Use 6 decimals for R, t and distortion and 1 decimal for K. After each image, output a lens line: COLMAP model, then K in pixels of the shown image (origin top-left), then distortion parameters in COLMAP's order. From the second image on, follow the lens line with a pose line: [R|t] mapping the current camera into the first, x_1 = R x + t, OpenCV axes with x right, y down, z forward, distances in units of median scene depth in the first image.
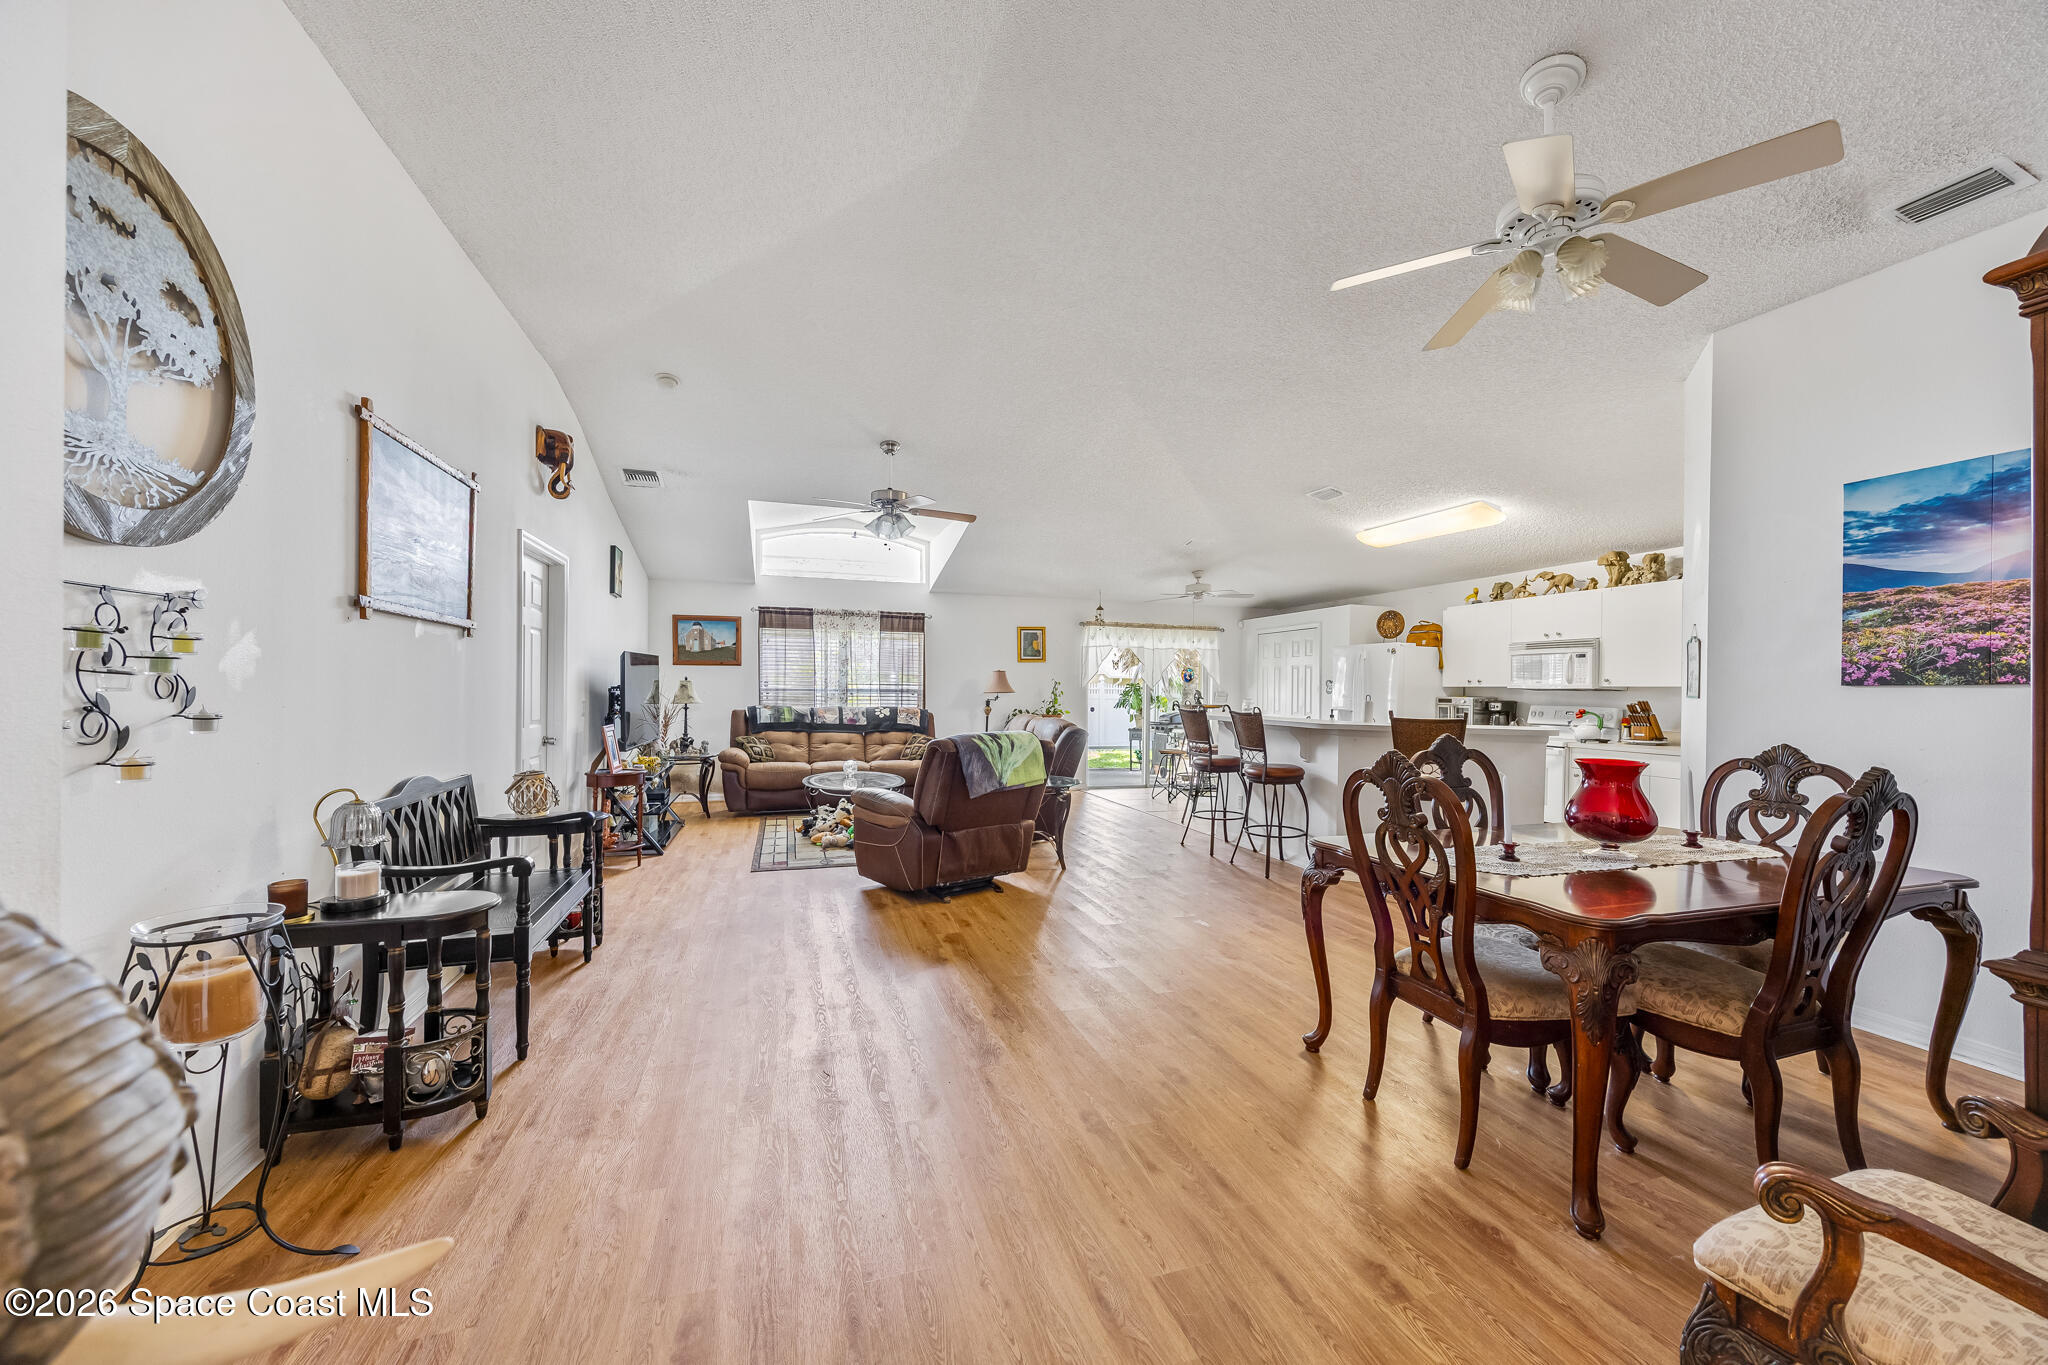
lens RADIAL K [[772.1, 0, 1018.8], [0, 772.1, 694.6], [0, 0, 1]] dist [0.002540, -0.000033]
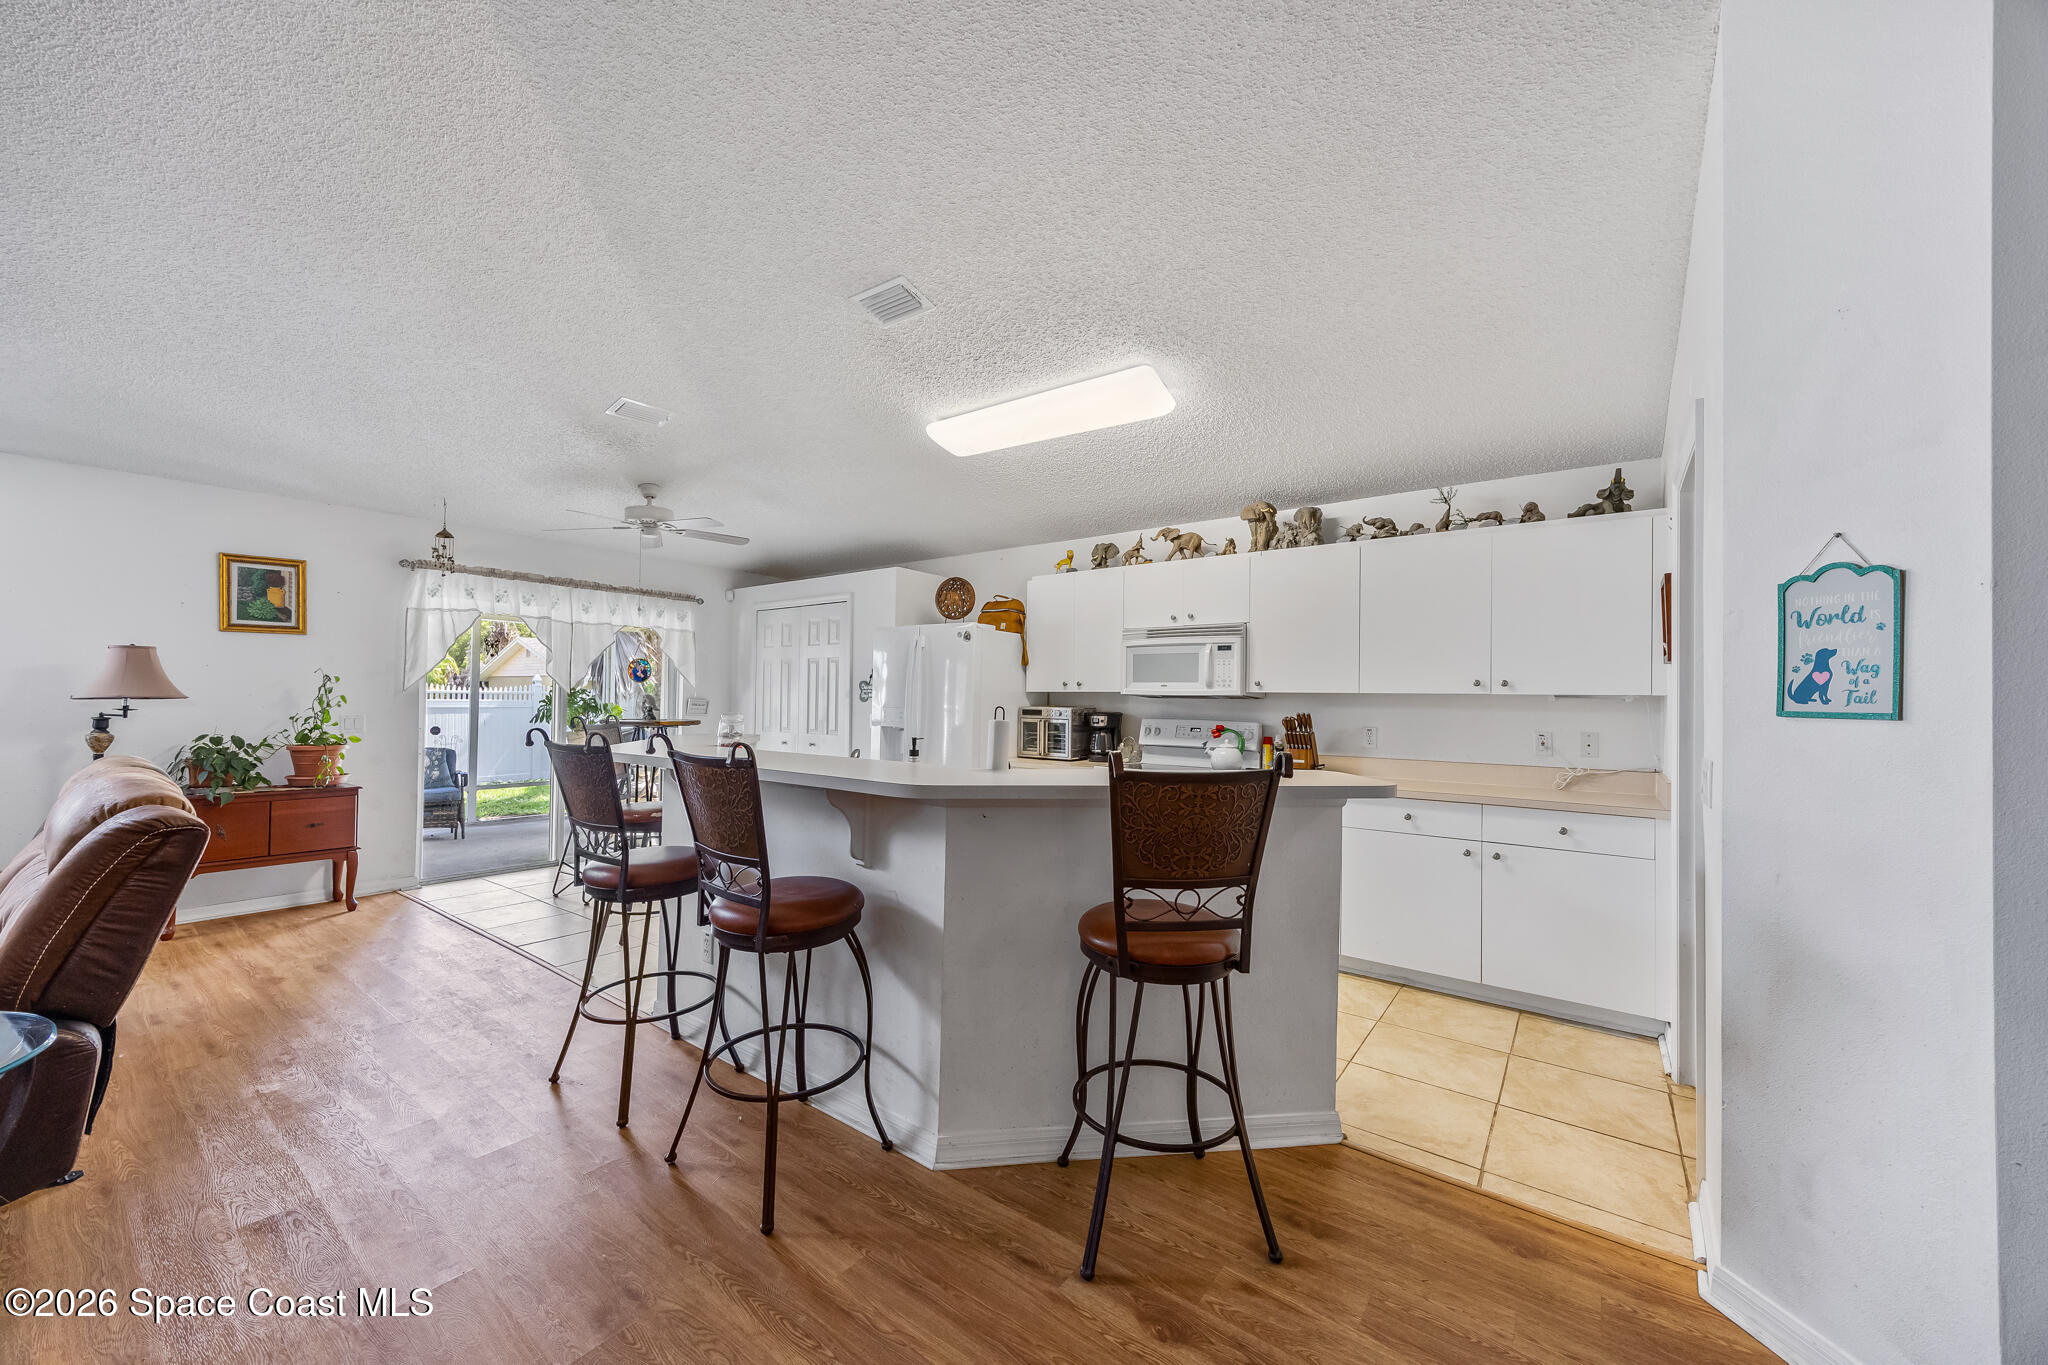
lens RADIAL K [[772.1, 0, 1018.8], [0, 772.1, 694.6], [0, 0, 1]] dist [0.002540, -0.000033]
pose [[0.811992, 0.006998, 0.583627, 0.145993], [-0.001447, 0.999949, -0.009976, -0.001028], [-0.583667, 0.007256, 0.811961, 0.455860]]
